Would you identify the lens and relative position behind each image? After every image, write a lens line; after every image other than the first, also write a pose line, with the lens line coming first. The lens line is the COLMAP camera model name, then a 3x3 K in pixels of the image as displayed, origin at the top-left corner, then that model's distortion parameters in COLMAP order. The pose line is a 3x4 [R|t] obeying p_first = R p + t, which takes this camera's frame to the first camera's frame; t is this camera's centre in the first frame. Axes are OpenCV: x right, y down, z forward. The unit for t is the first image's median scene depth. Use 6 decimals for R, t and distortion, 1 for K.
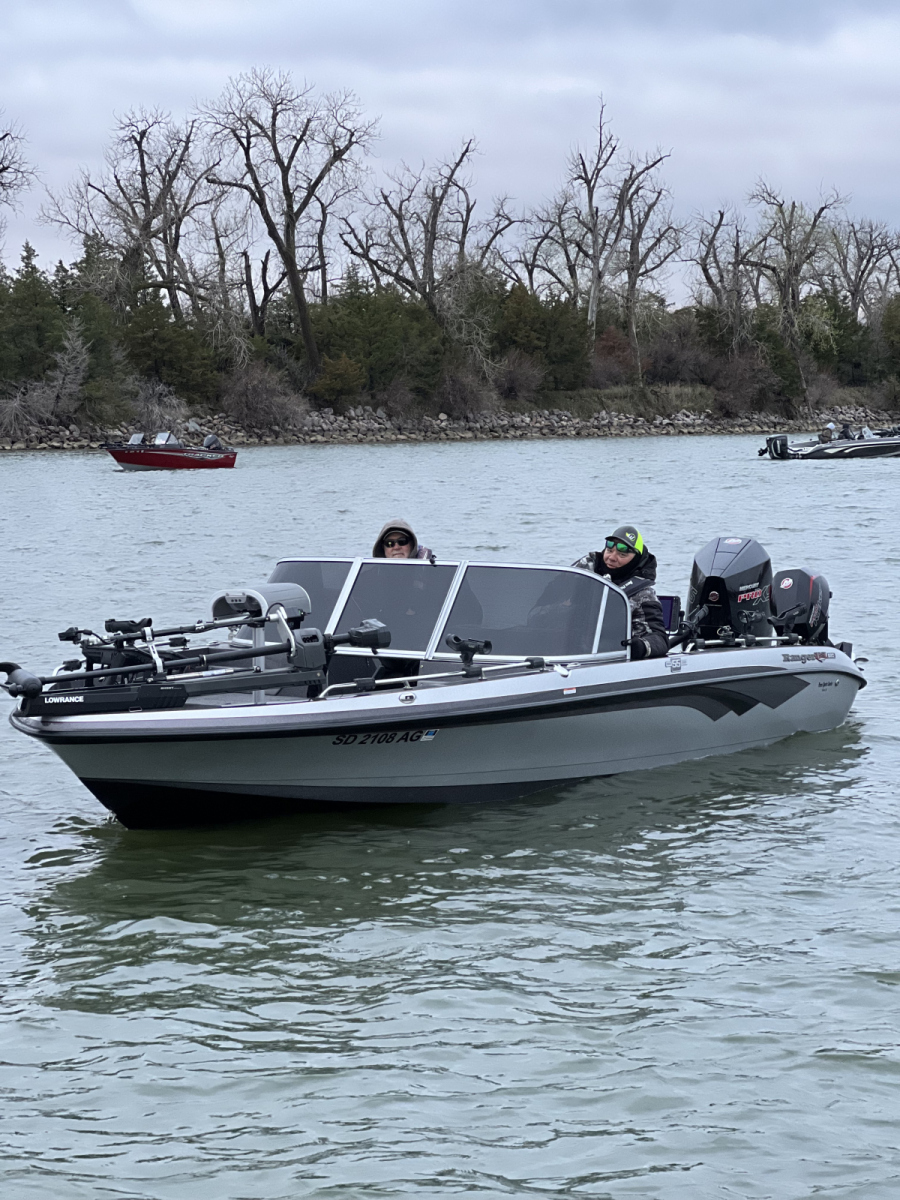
lens RADIAL K [[2401.5, 0, 450.0], [0, 2401.5, 600.0], [0, 0, 1]] dist [-0.001171, 0.315314]
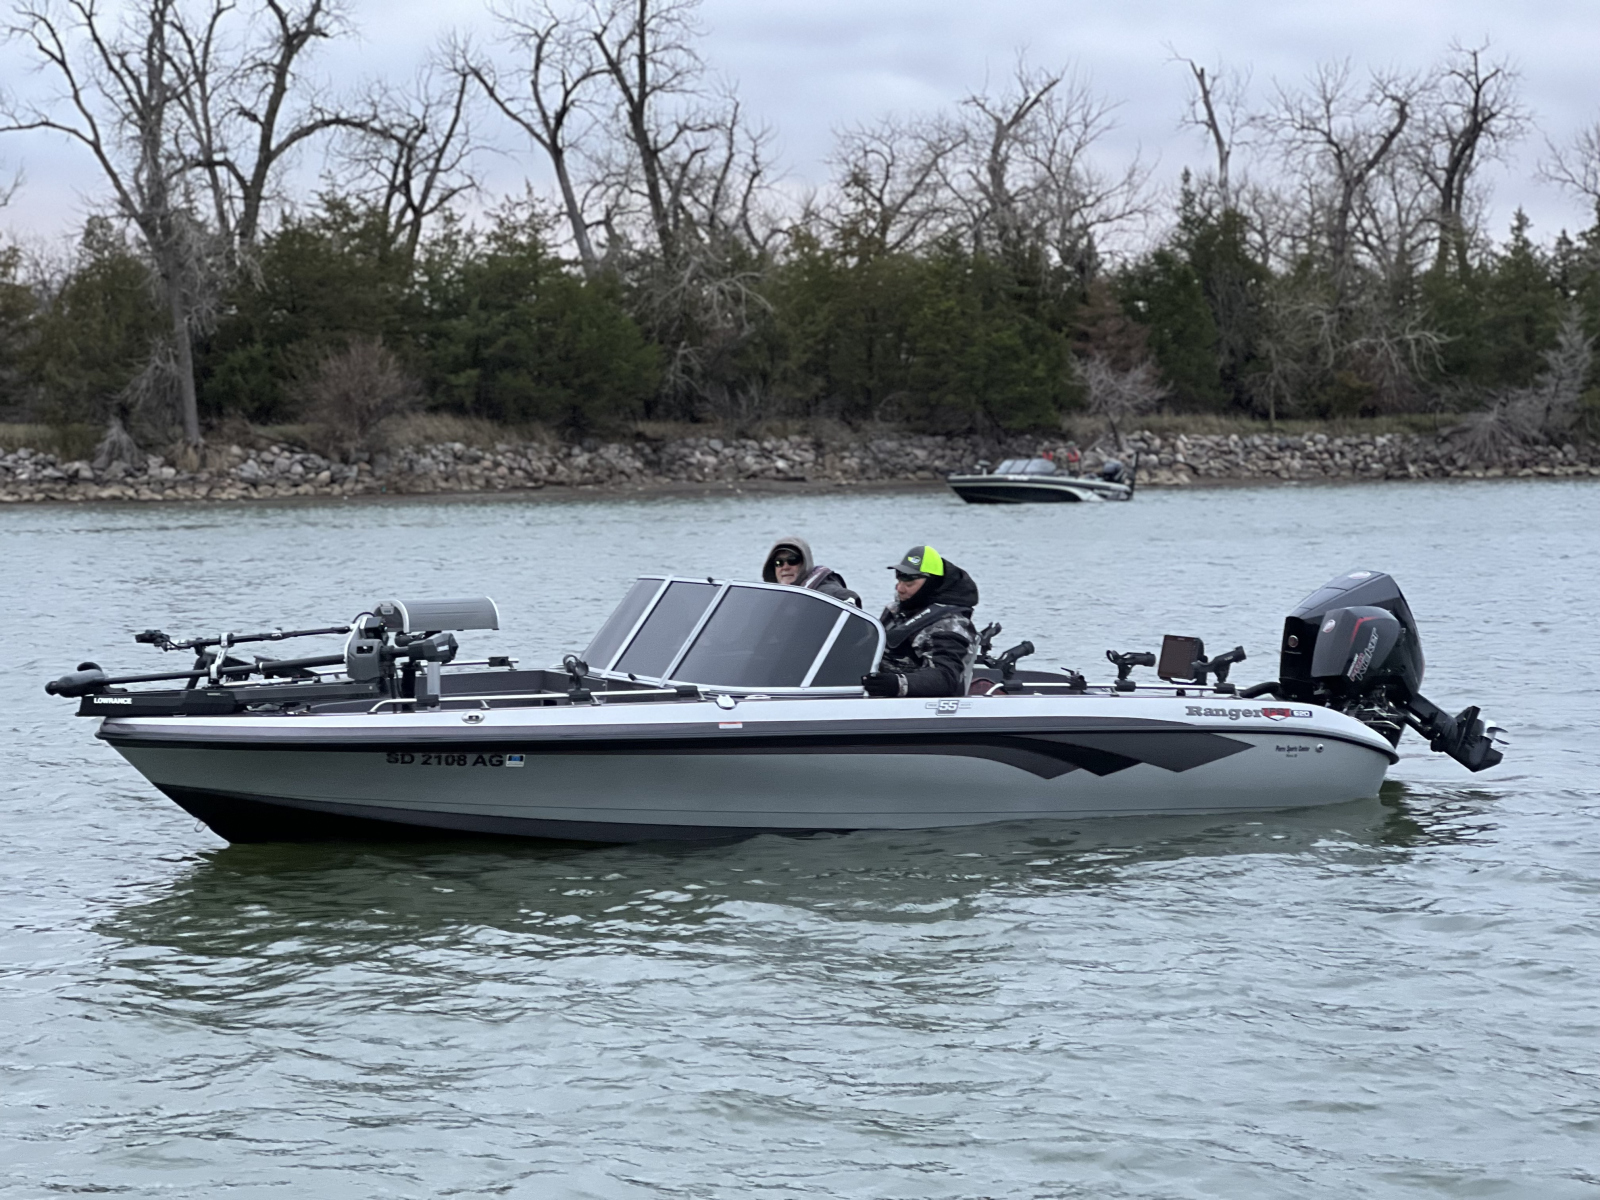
lens RADIAL K [[3202.0, 0, 800.0], [0, 3202.0, 600.0], [0, 0, 1]] dist [-0.001171, 0.315314]
pose [[0.867184, 0.020631, -0.497560, 0.139624], [-0.033880, 0.999271, -0.017615, 0.002539], [0.496834, 0.032132, 0.867251, -0.001840]]
